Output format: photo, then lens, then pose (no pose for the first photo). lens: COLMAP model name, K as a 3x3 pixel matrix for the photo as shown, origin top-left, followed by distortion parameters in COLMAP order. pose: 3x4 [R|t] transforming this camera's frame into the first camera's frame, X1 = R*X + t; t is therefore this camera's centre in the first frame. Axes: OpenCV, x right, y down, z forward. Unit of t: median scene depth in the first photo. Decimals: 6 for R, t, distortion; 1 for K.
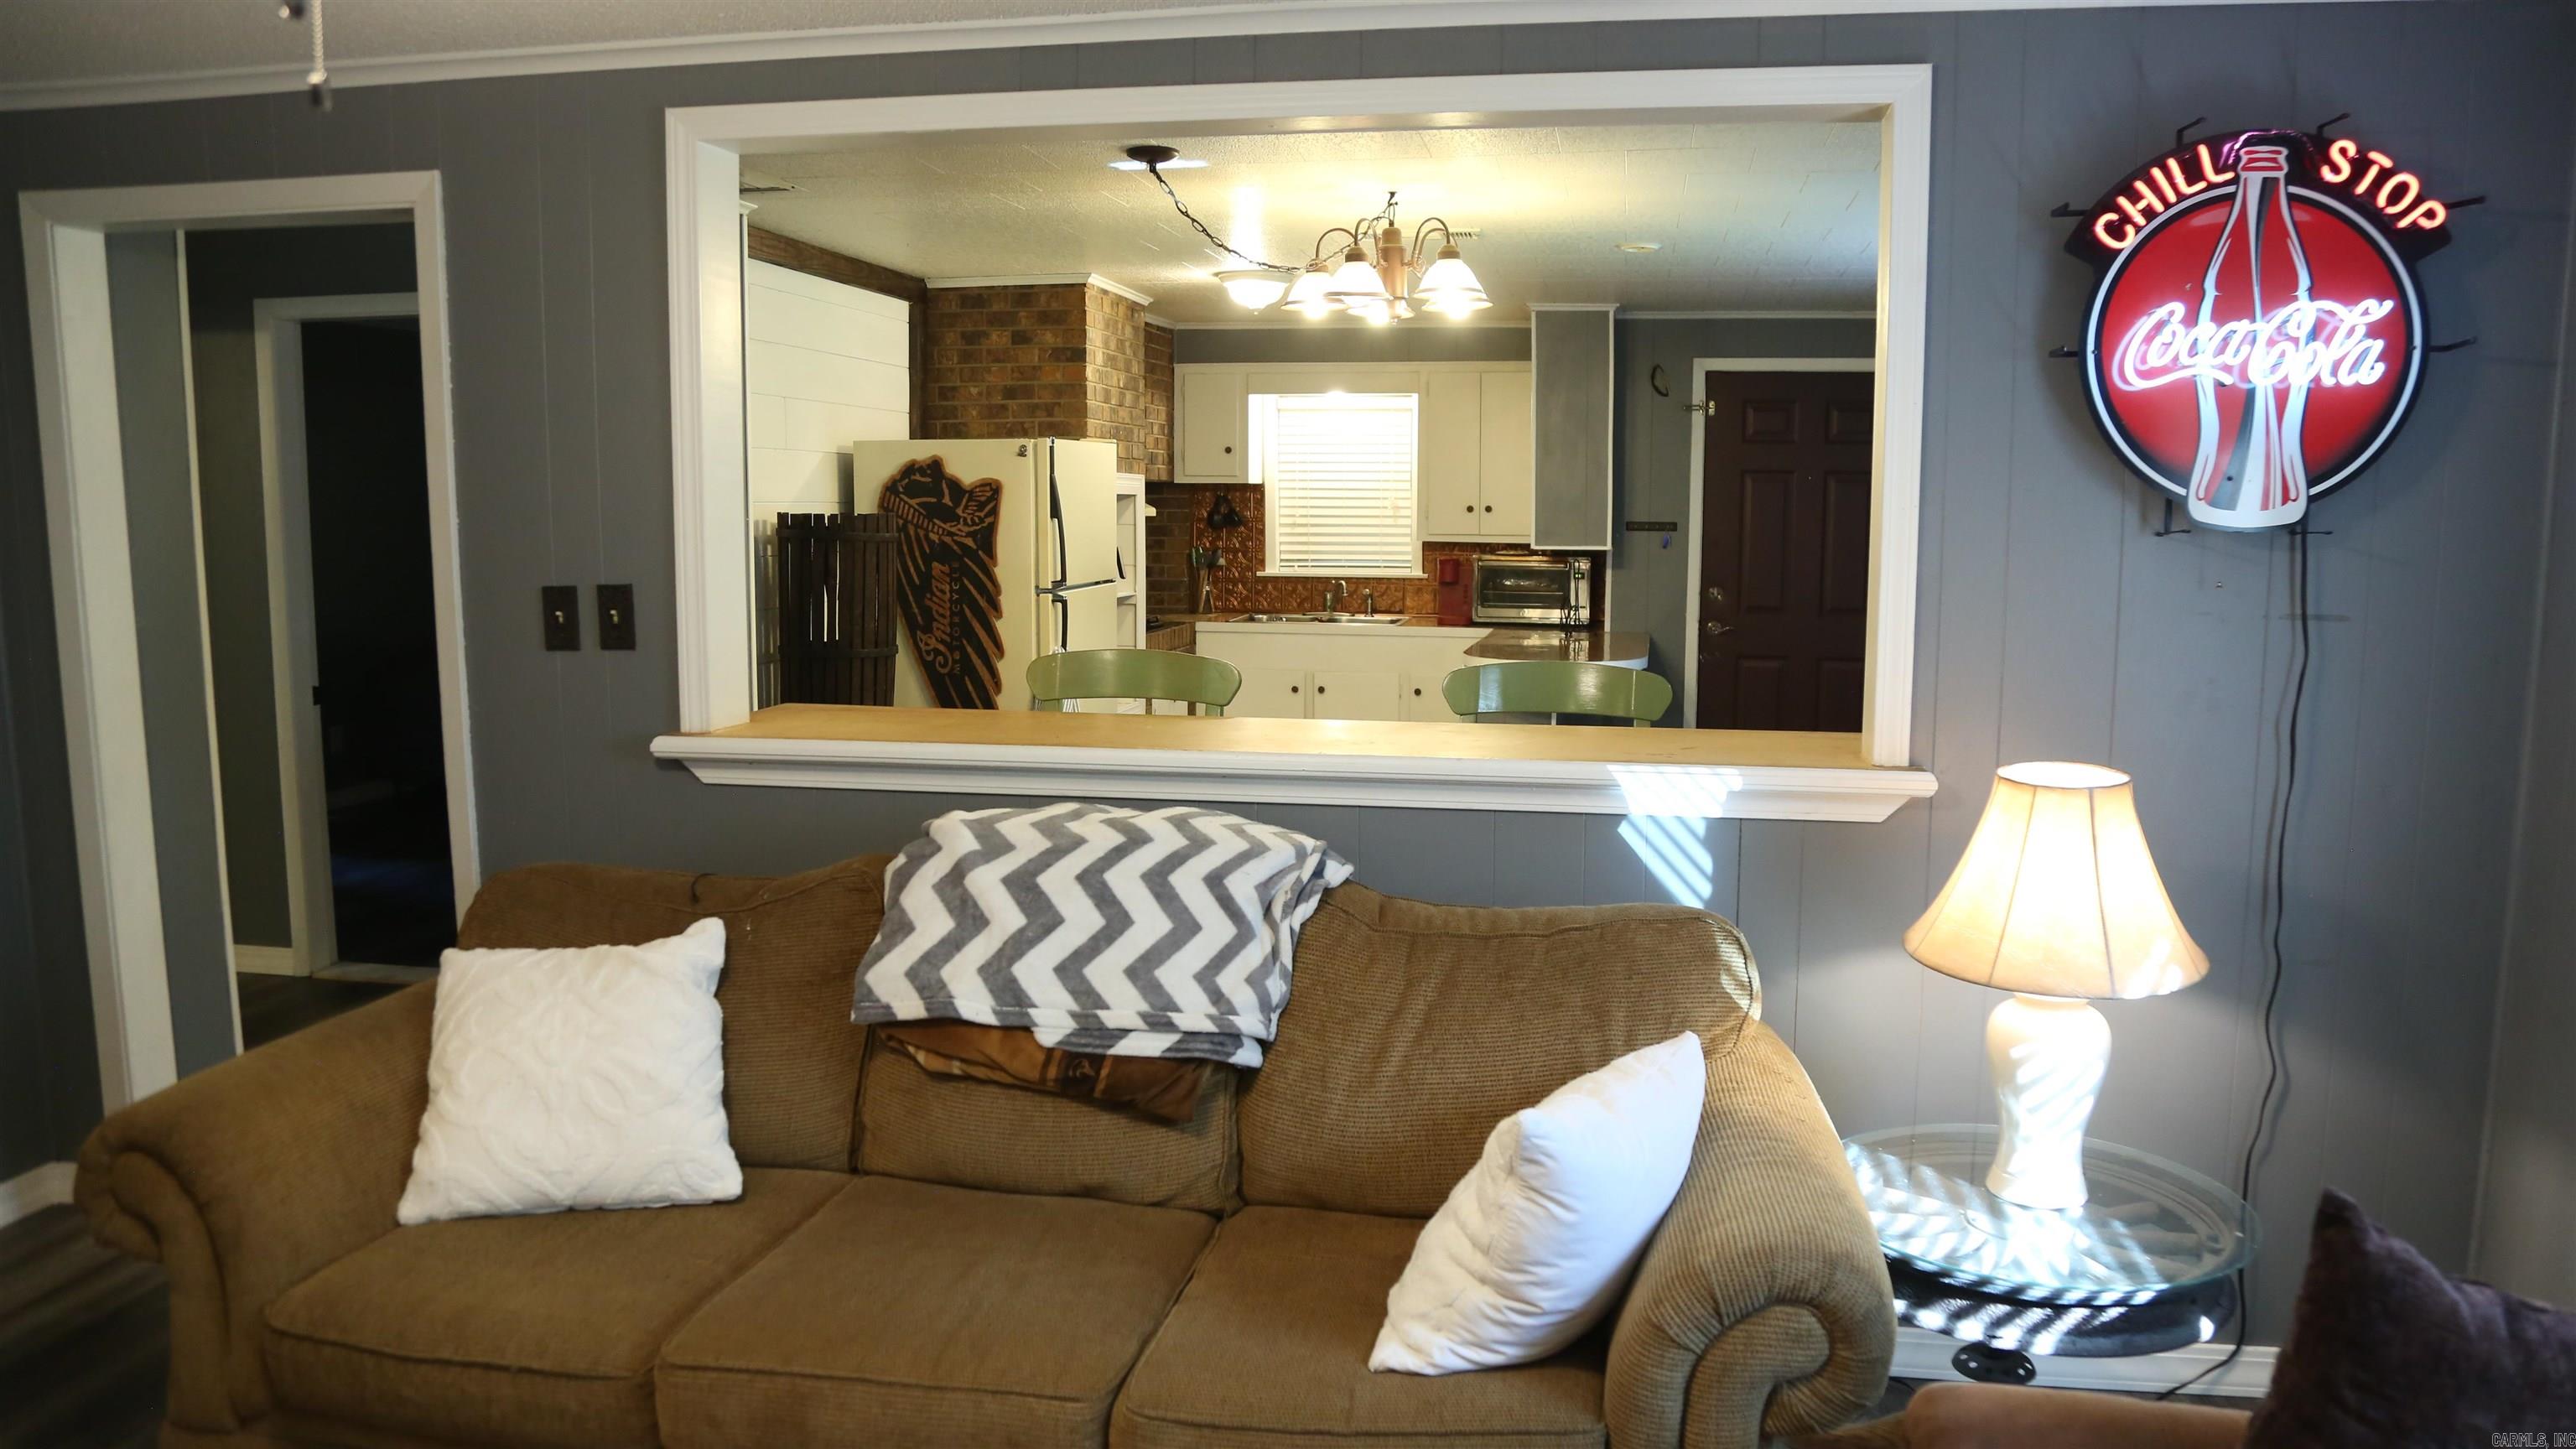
lens RADIAL K [[1859.3, 0, 1286.4], [0, 1859.3, 718.9], [0, 0, 1]] dist [-0.007124, -0.000622]
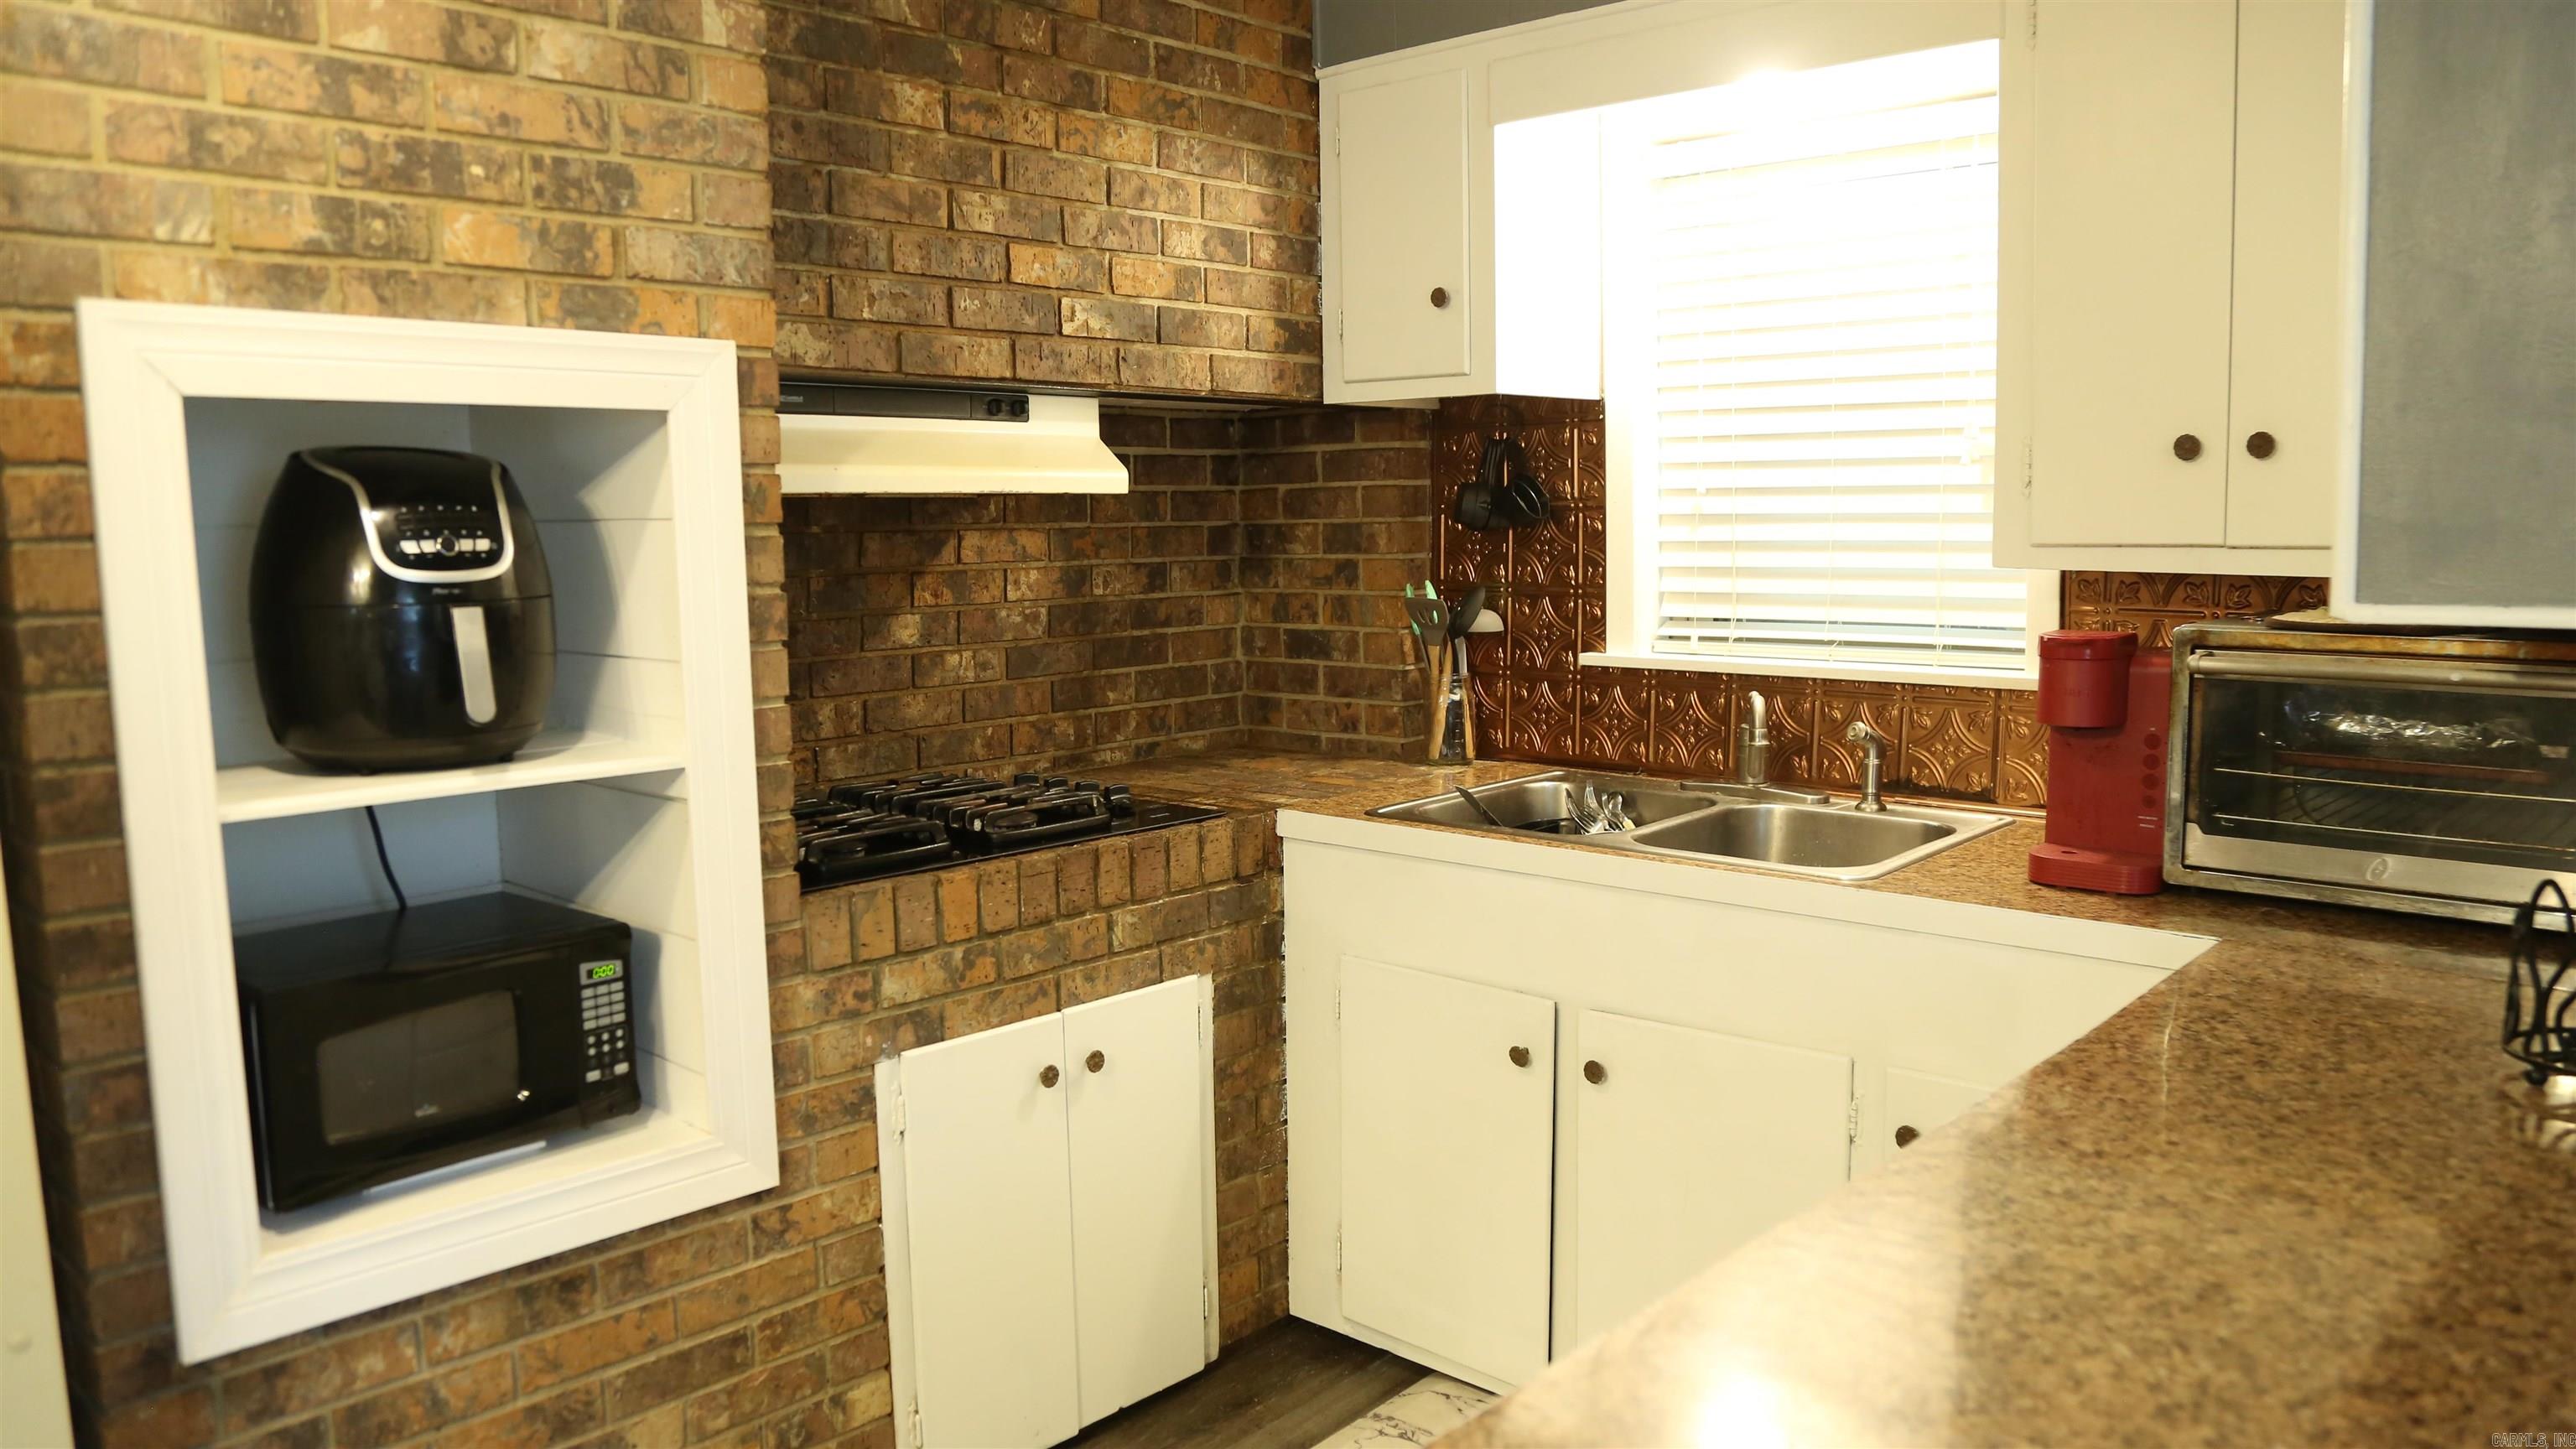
lens RADIAL K [[1859.3, 0, 1294.2], [0, 1859.3, 733.1], [0, 0, 1]] dist [-0.007124, -0.000622]
pose [[0.860908, 0.048573, -0.506437, 0.119709], [-0.047650, 0.998755, 0.014790, -0.068698], [0.506524, 0.011399, 0.862150, 0.689736]]
